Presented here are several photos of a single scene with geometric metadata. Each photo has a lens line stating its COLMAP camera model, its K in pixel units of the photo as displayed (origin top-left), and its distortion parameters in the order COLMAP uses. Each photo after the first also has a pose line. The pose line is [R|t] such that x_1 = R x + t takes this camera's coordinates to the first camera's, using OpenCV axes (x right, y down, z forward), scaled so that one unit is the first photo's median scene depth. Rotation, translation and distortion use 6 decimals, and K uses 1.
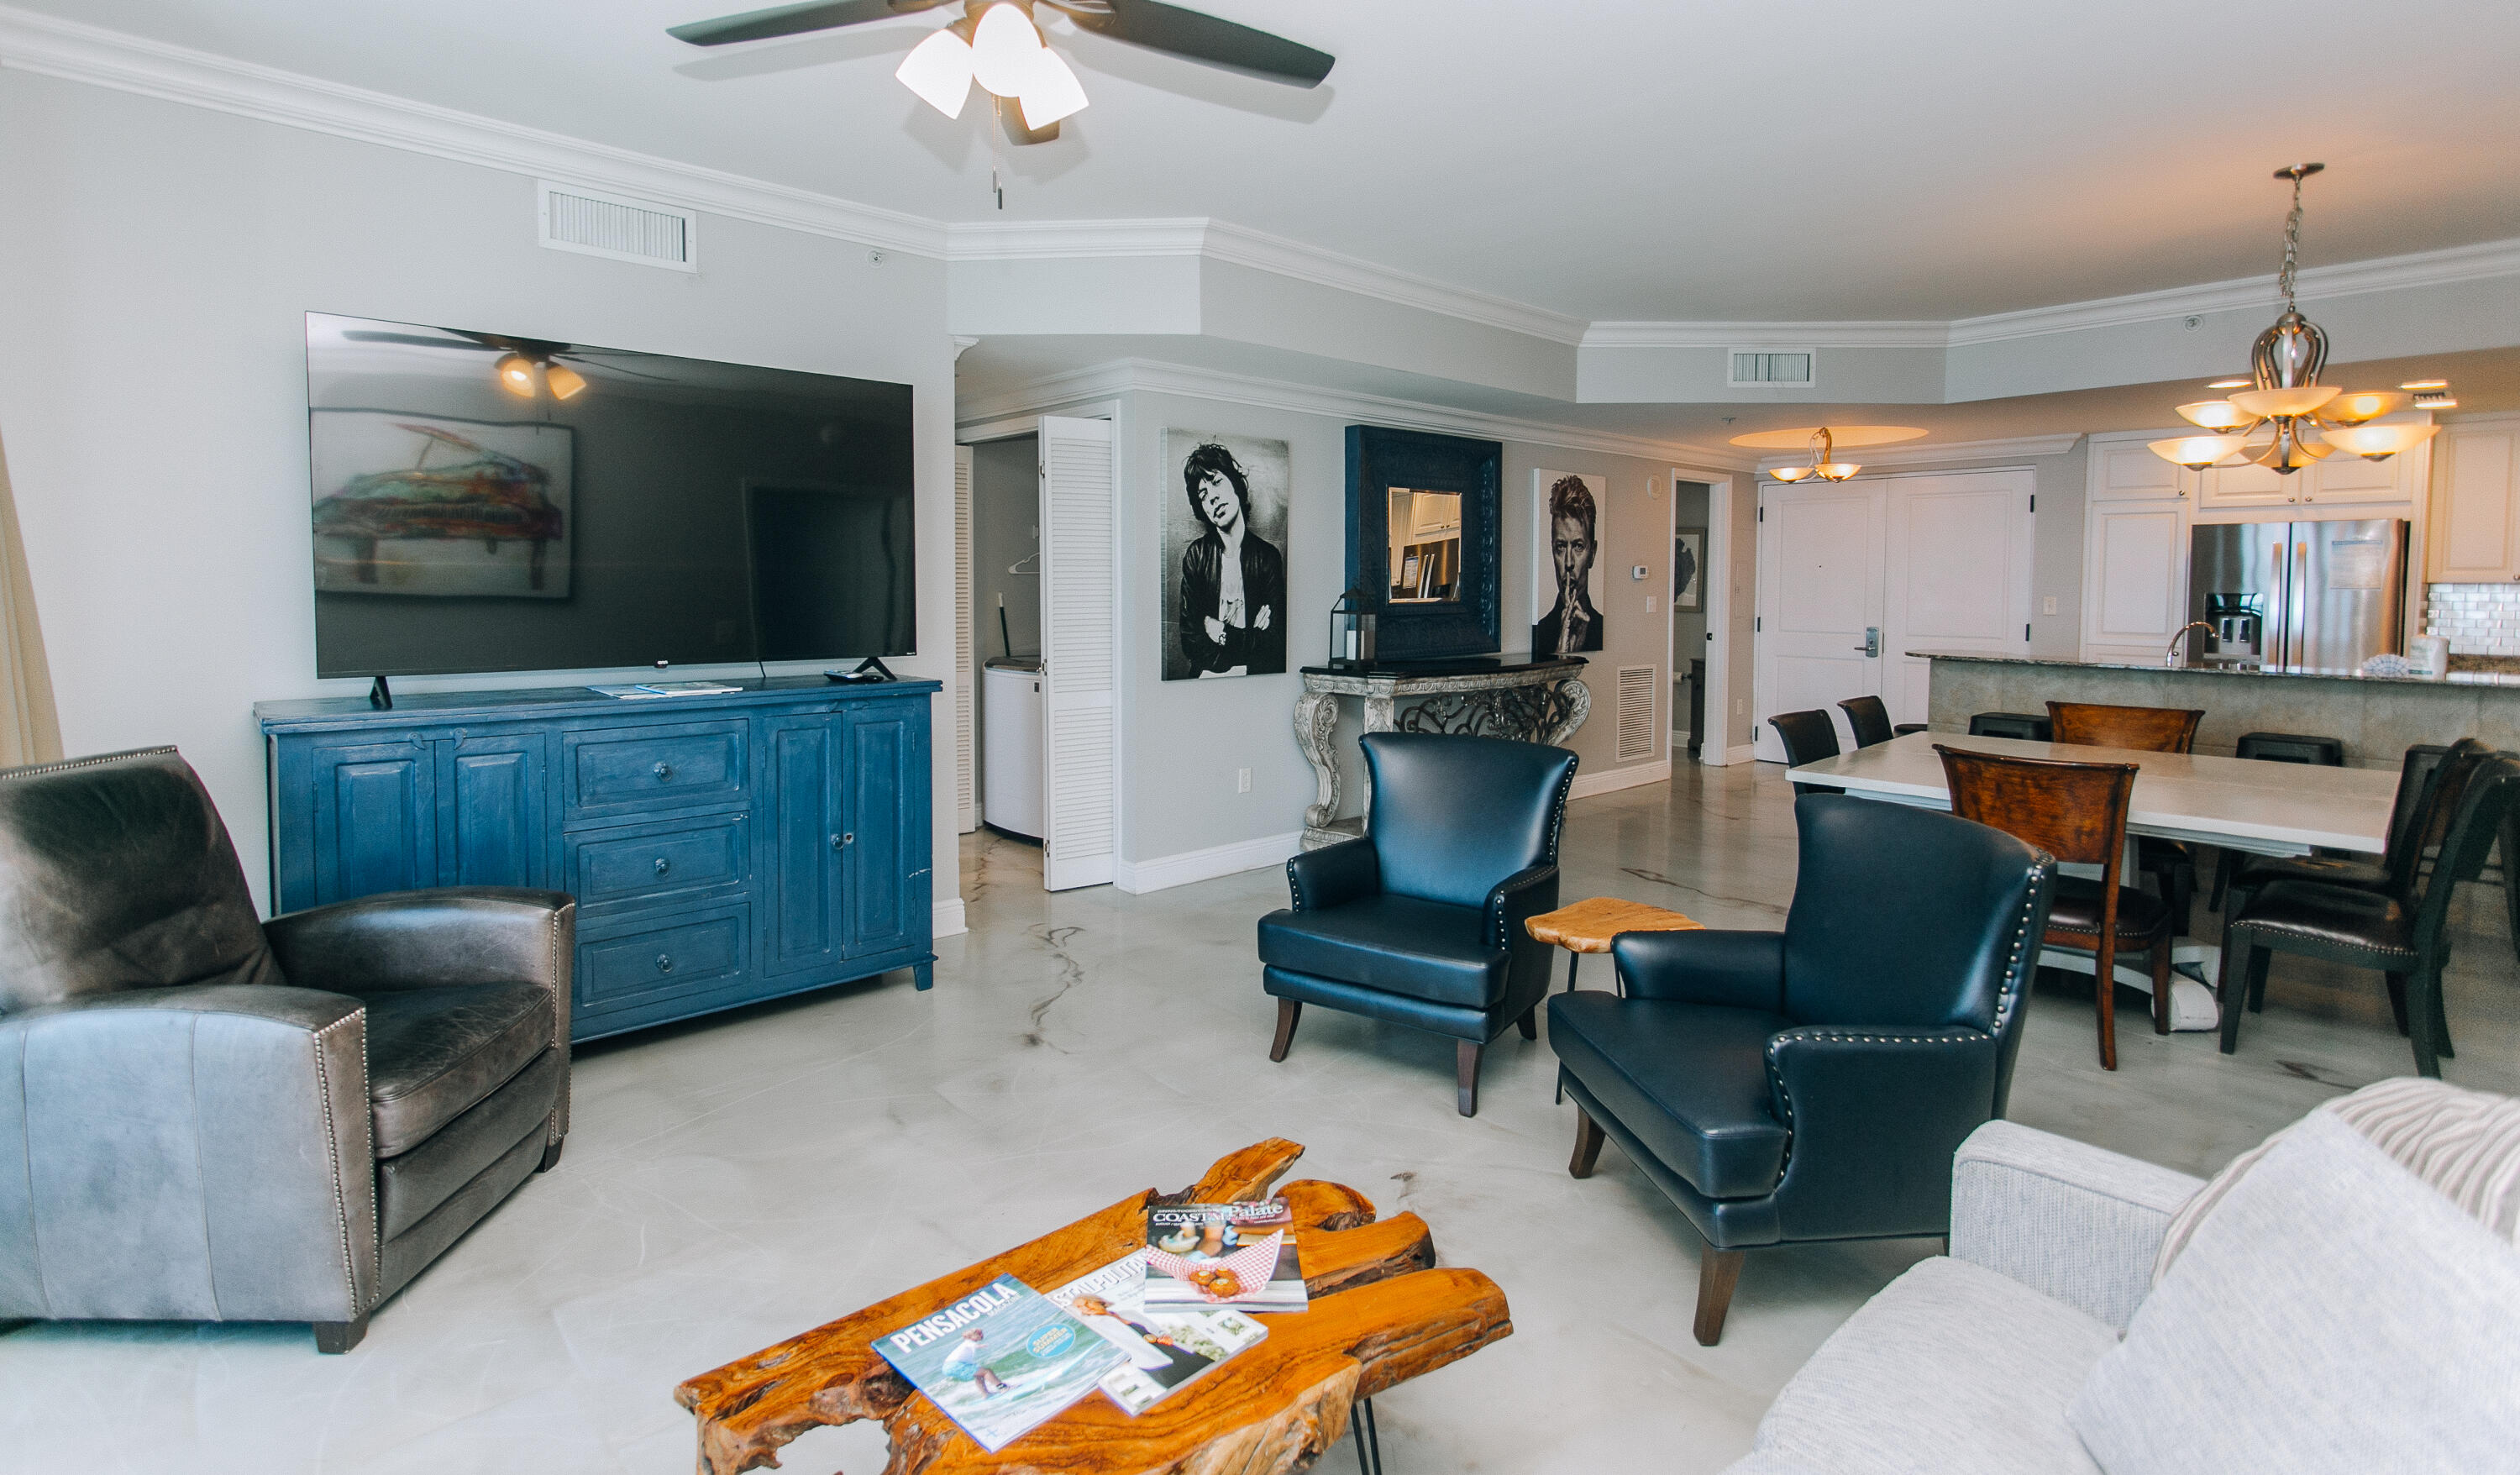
lens RADIAL K [[1194.5, 0, 1260.0], [0, 1194.5, 632.1], [0, 0, 1]] dist [0.000229, 0.005718]
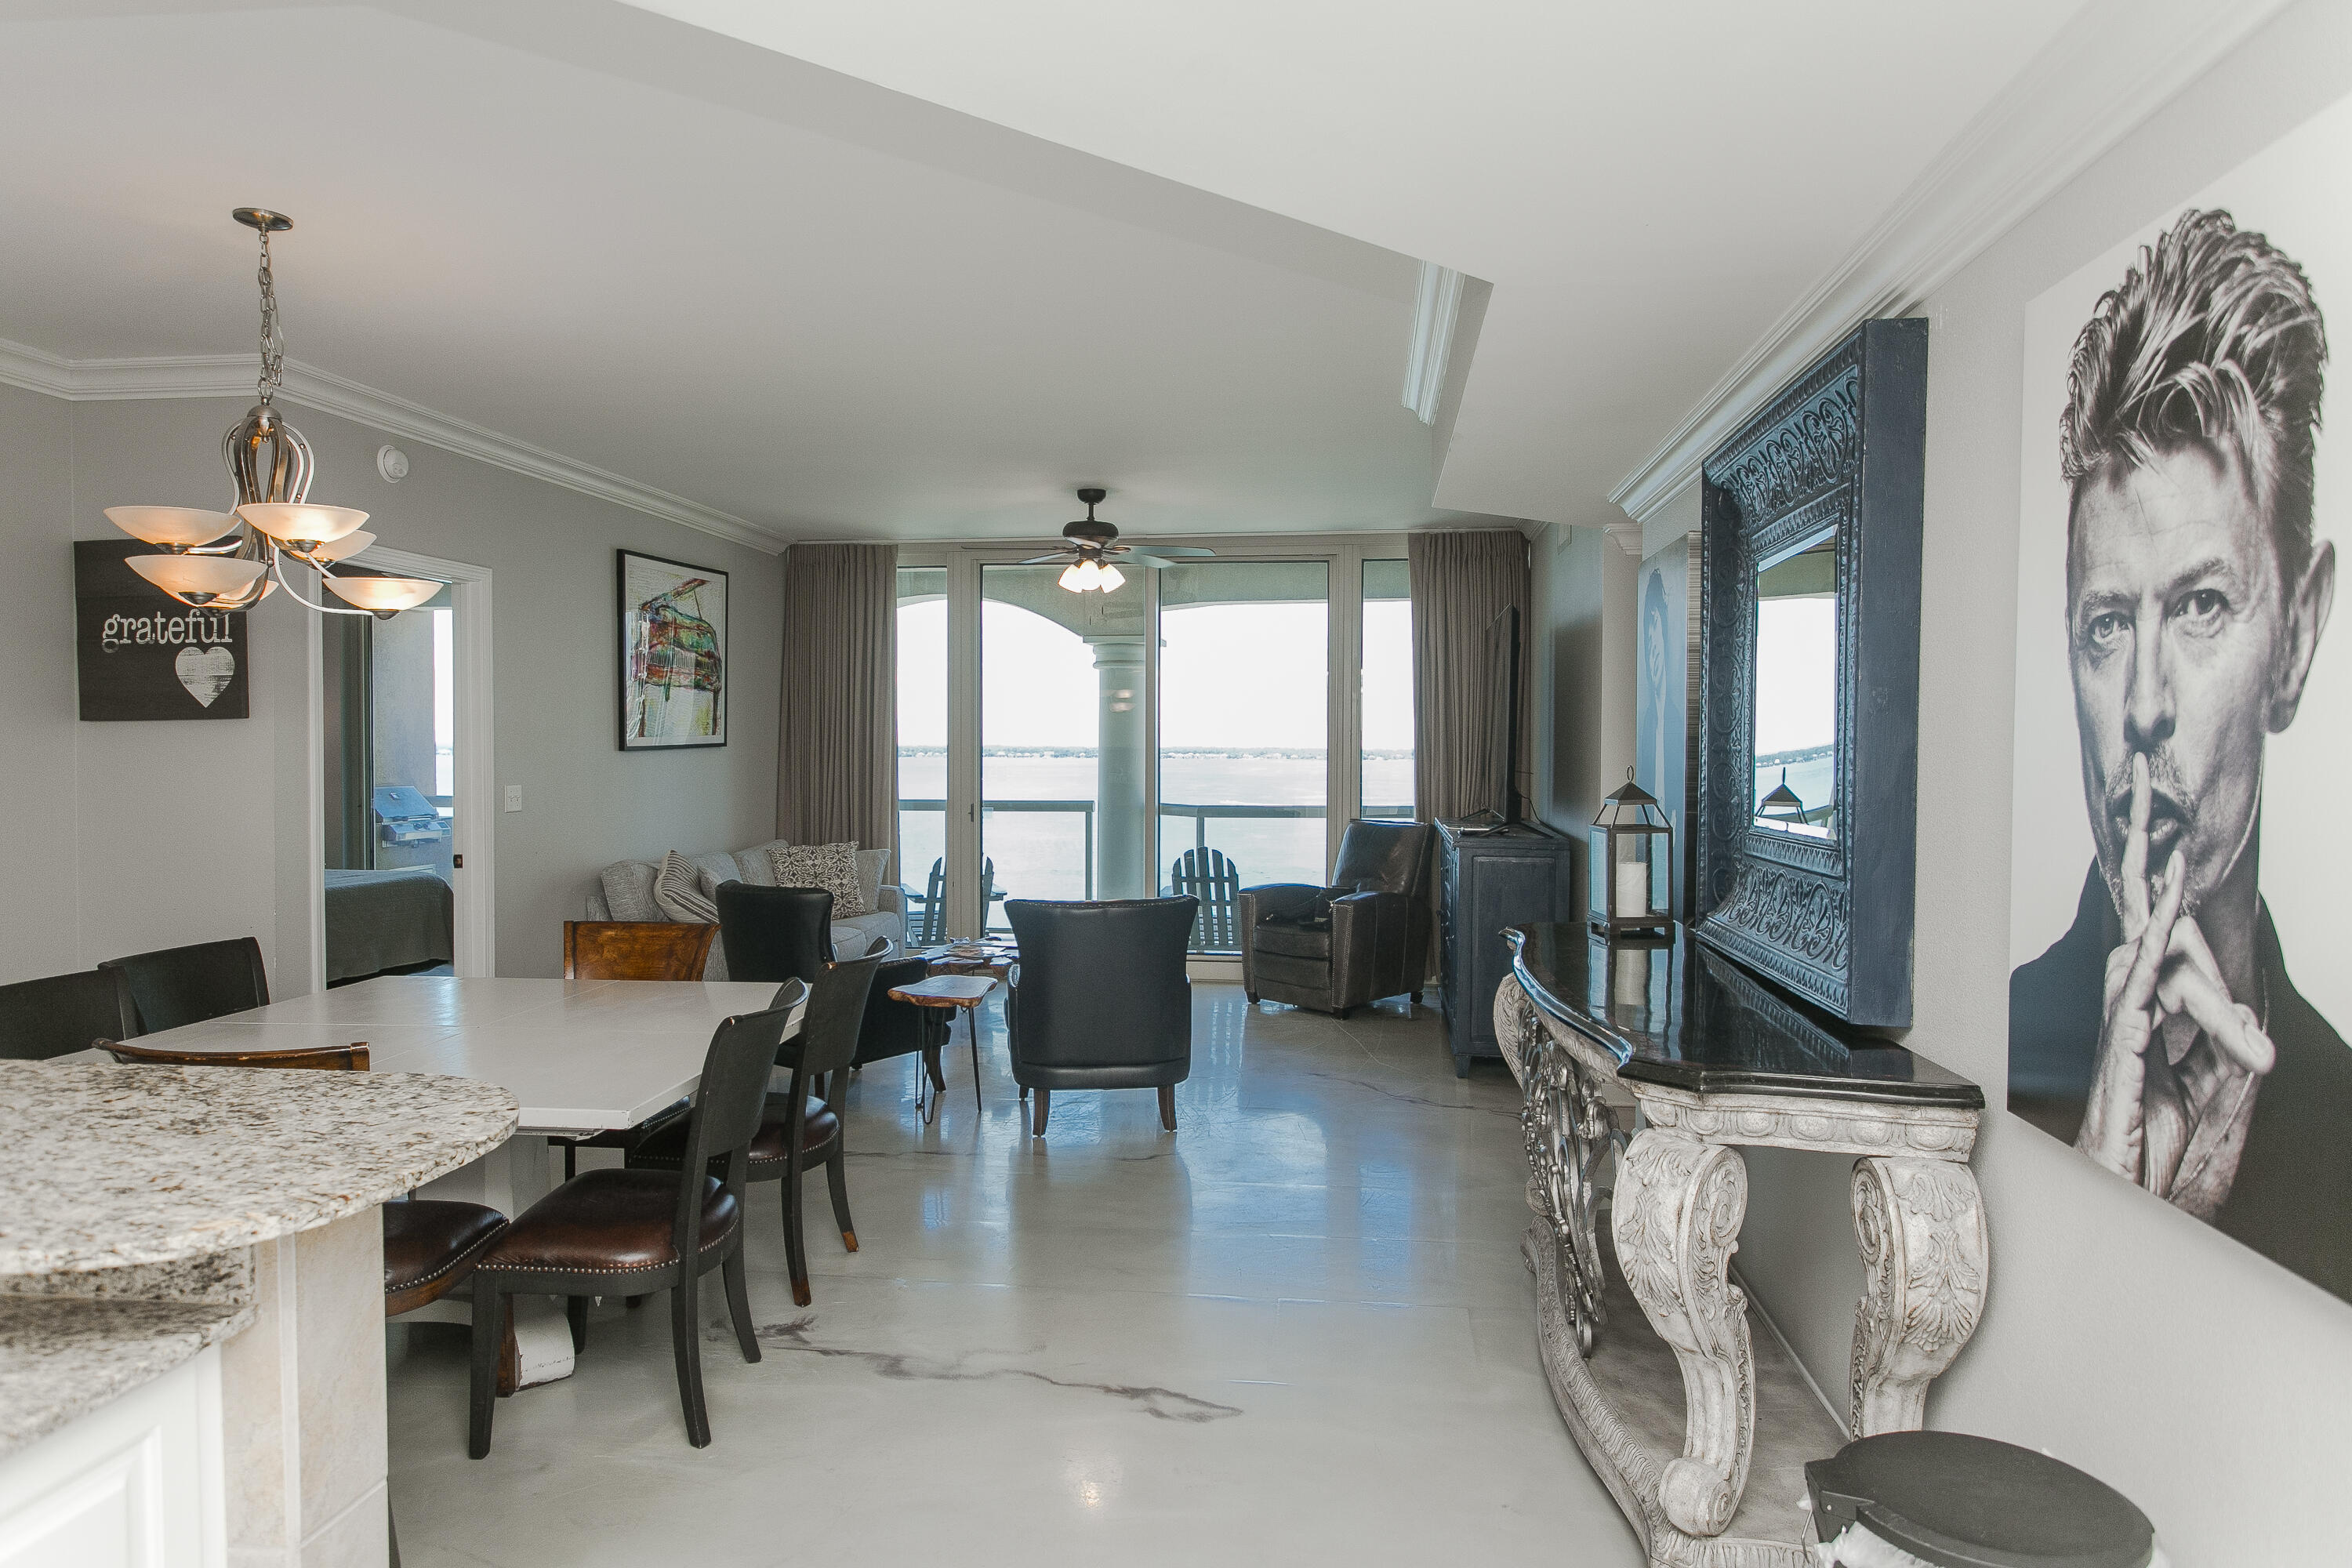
lens RADIAL K [[1443.6, 0, 1176.0], [0, 1443.6, 784.0], [0, 0, 1]] dist [-0.001526, -0.000741]
pose [[-0.768774, 0.010953, -0.639427, 0.659697], [-0.034915, 0.997643, 0.059066, -0.068609], [0.638567, 0.067733, -0.766580, 1.370440]]
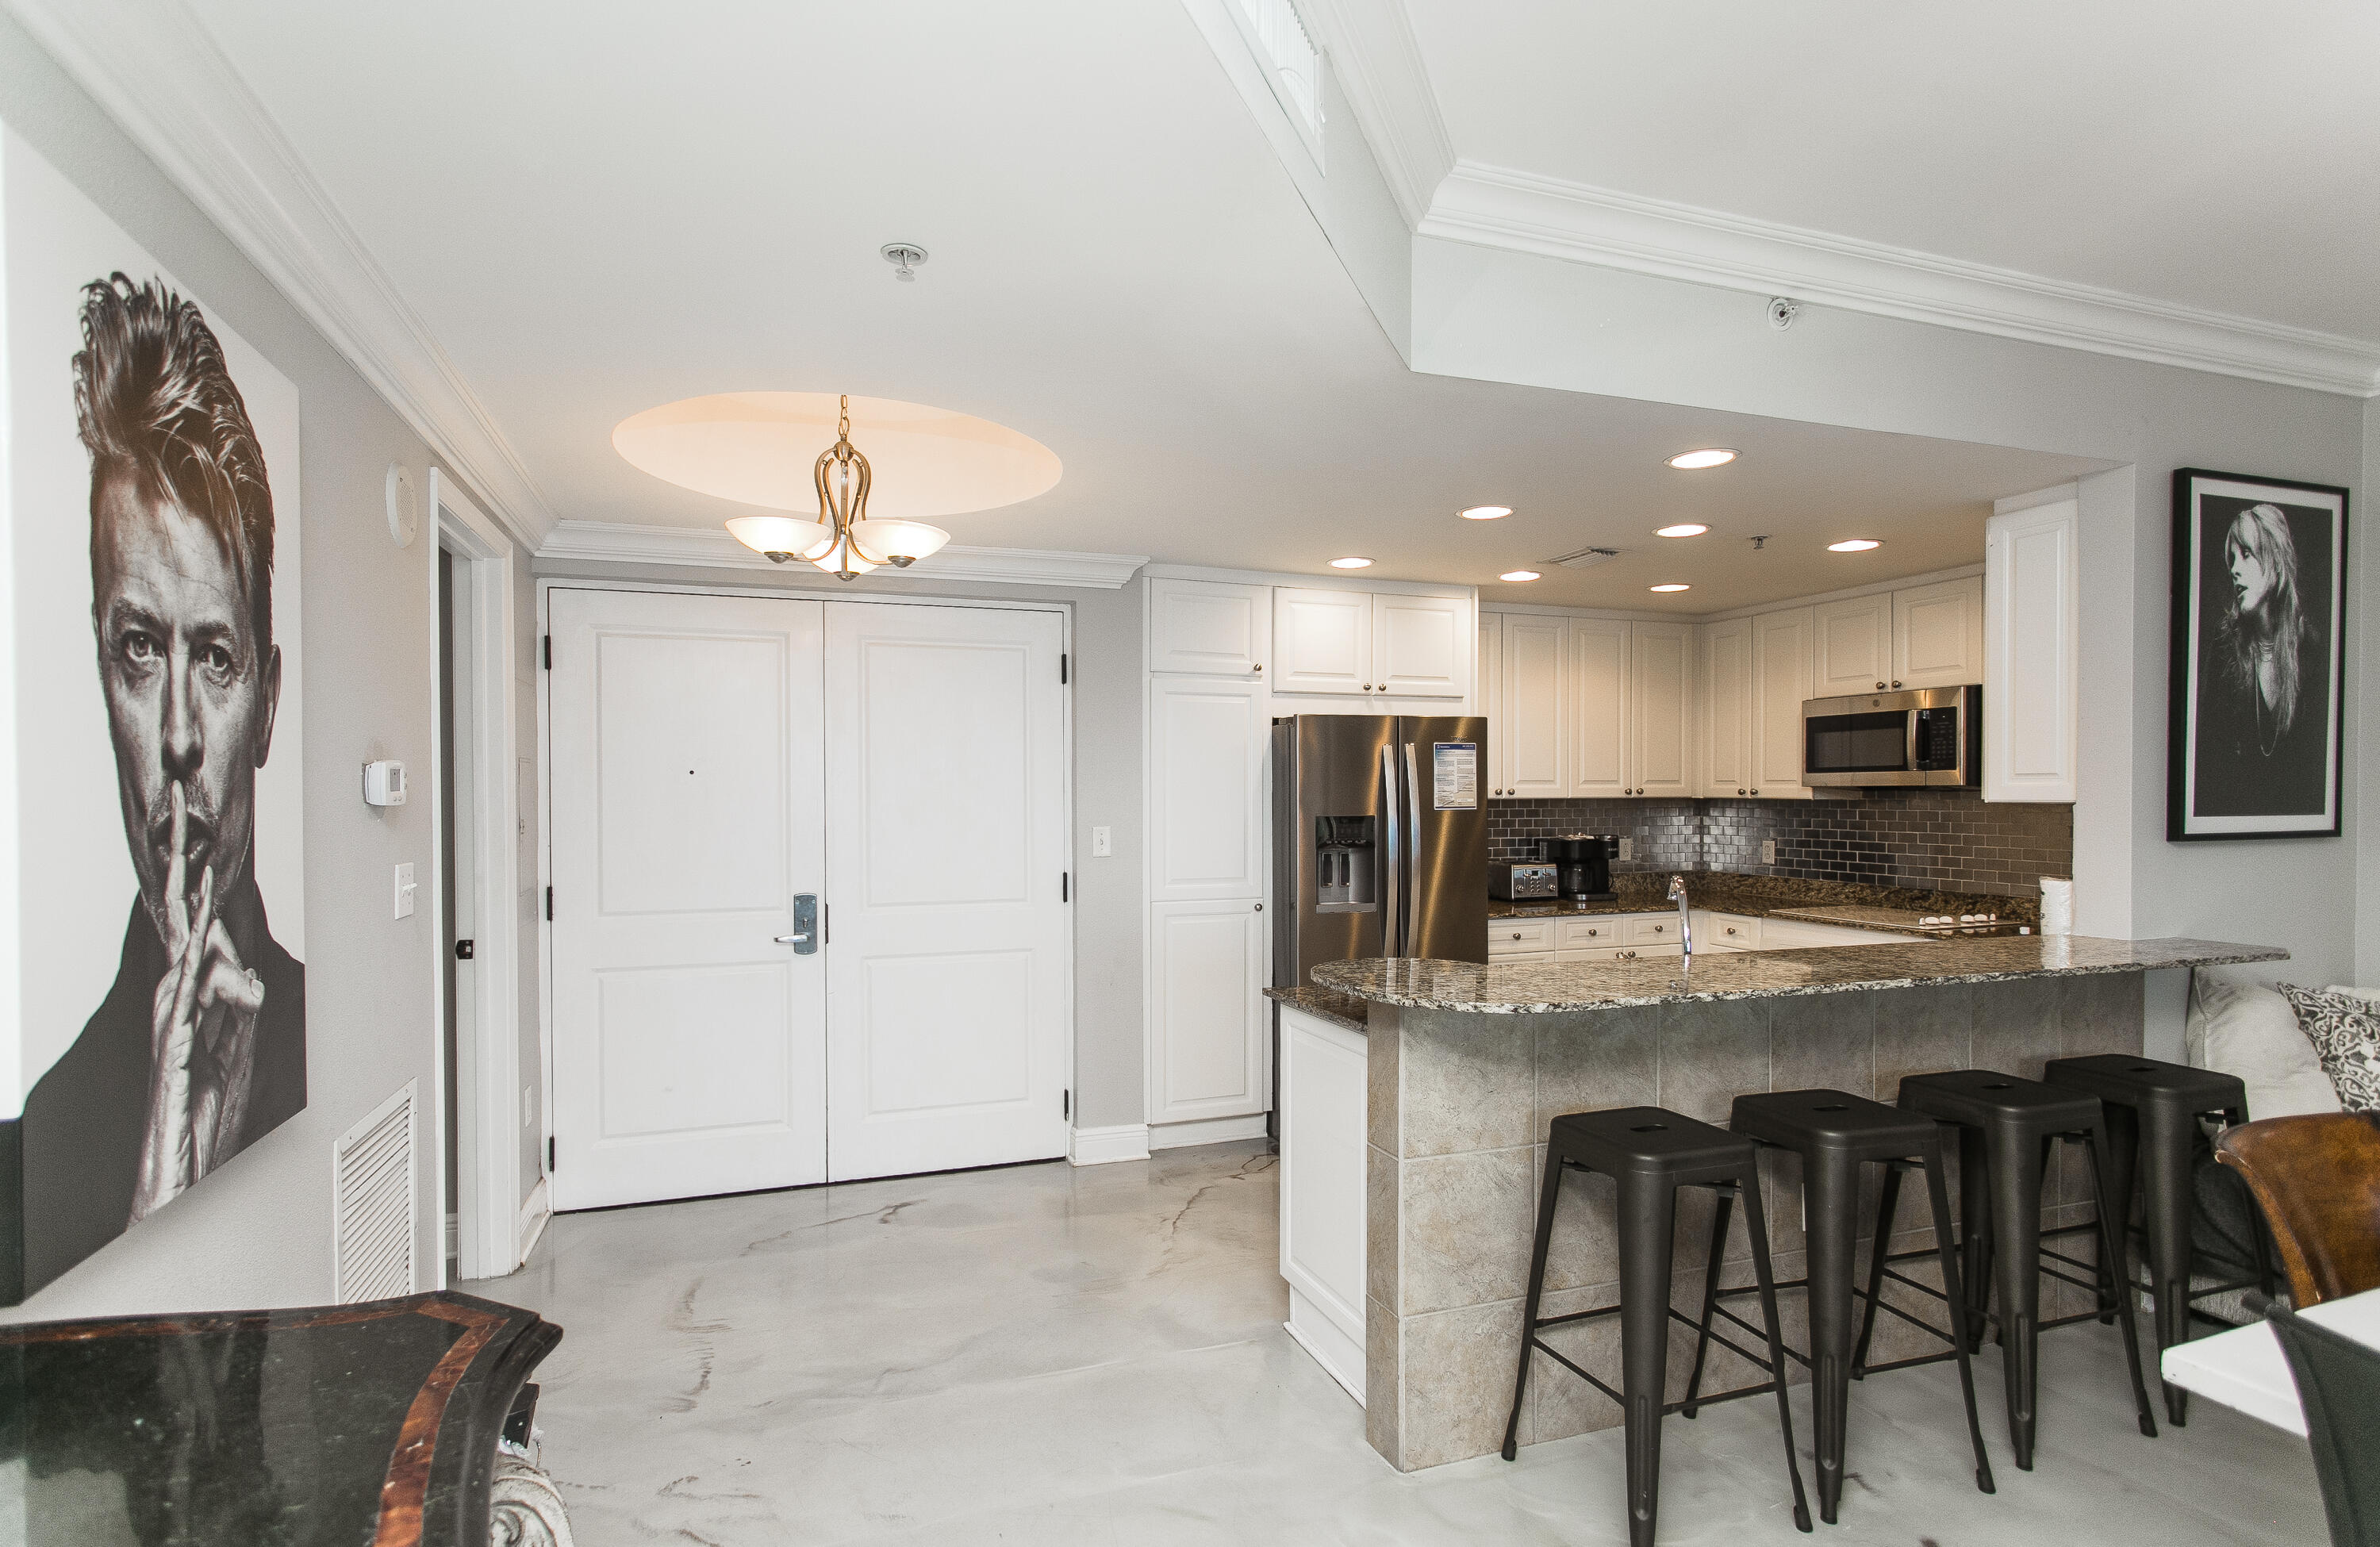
lens RADIAL K [[1145.7, 0, 1160.6], [0, 1145.7, 805.4], [0, 0, 1]] dist [0.001228, 0.001297]
pose [[0.395061, -0.014863, 0.918535, 0.189988], [0.043270, 0.999060, -0.002445, -0.049897], [-0.917635, 0.040711, 0.395333, 0.990931]]
